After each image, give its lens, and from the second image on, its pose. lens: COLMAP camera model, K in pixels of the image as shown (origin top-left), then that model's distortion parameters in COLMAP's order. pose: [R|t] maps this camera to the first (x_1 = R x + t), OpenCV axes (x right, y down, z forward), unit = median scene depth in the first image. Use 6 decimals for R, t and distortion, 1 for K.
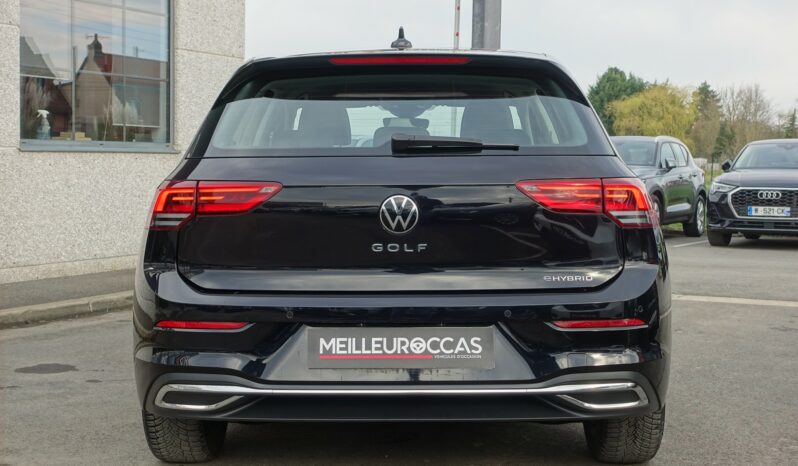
lens RADIAL K [[1116.3, 0, 399.0], [0, 1116.3, 233.0], [0, 0, 1]] dist [0.016212, 0.002084]
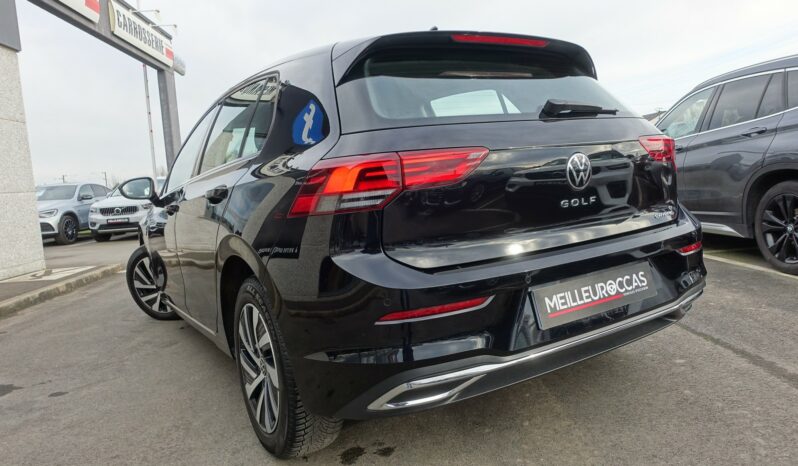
lens RADIAL K [[550.3, 0, 390.1], [0, 550.3, 236.0], [0, 0, 1]] dist [-0.003849, 0.001066]
pose [[0.840018, -0.127382, 0.527393, -0.440571], [0.118411, 0.991658, 0.050915, -0.002820], [-0.529479, 0.019679, 0.848095, 0.649854]]
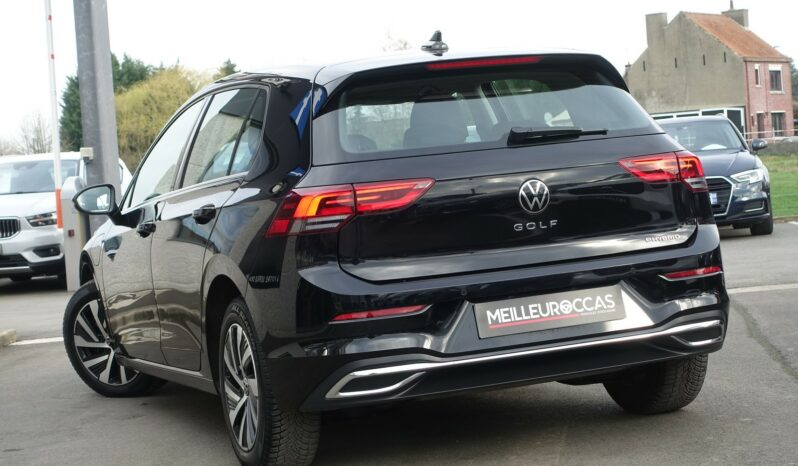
lens RADIAL K [[1703.3, 0, 399.0], [0, 1703.3, 233.0], [0, 0, 1]] dist [-0.037544, -0.015165]
pose [[0.920420, -0.096348, 0.378872, -0.795657], [0.110226, 0.993793, -0.015056, 0.031894], [-0.375070, 0.055619, 0.925326, -0.565698]]
